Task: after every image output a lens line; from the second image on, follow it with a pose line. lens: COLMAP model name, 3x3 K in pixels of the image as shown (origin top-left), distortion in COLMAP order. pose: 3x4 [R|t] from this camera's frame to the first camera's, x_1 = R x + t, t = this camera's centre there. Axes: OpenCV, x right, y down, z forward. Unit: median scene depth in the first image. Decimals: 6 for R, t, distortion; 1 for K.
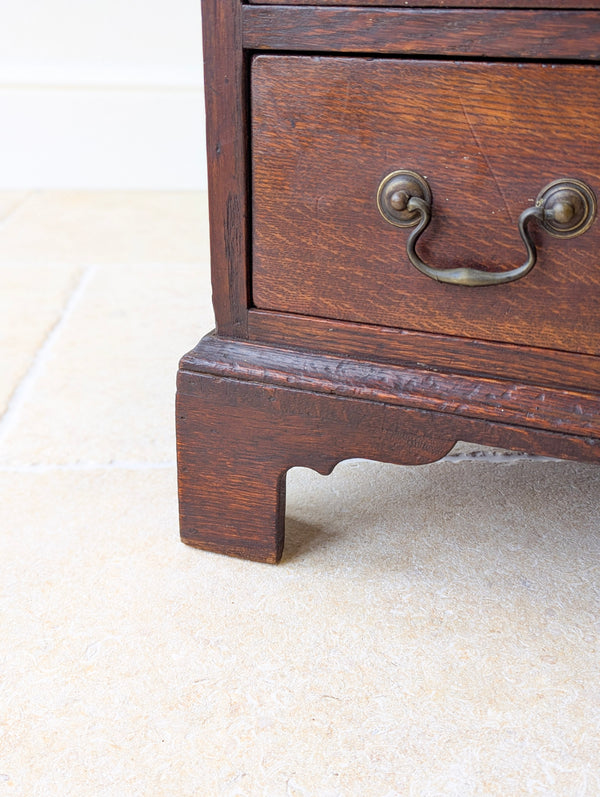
lens RADIAL K [[911.3, 0, 300.0], [0, 911.3, 398.5], [0, 0, 1]] dist [0.100602, -0.035395]
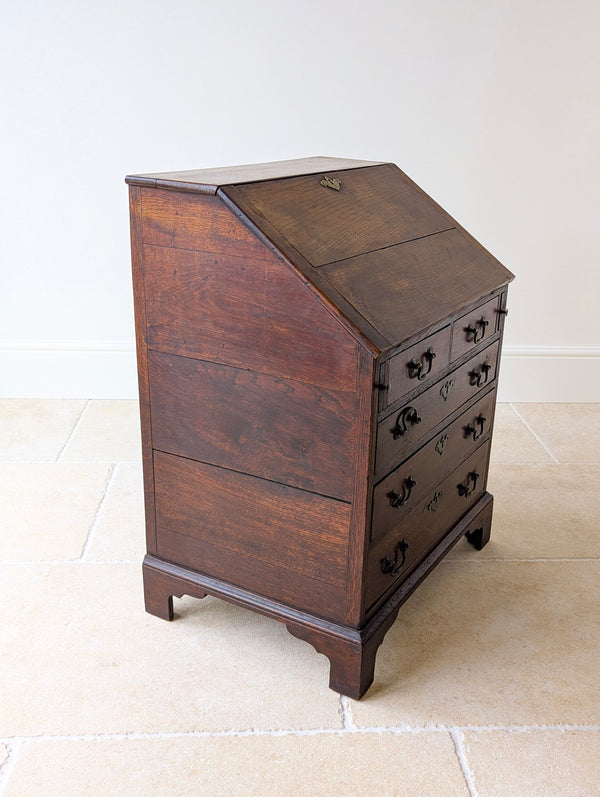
lens RADIAL K [[865.5, 0, 311.0], [0, 865.5, 392.1], [0, 0, 1]] dist [0.063778, 0.001722]
pose [[0.999722, 0.022510, 0.006975, 0.551330], [-0.021966, 0.997299, -0.070087, -0.420401], [-0.008534, 0.069914, 0.997517, -2.728644]]
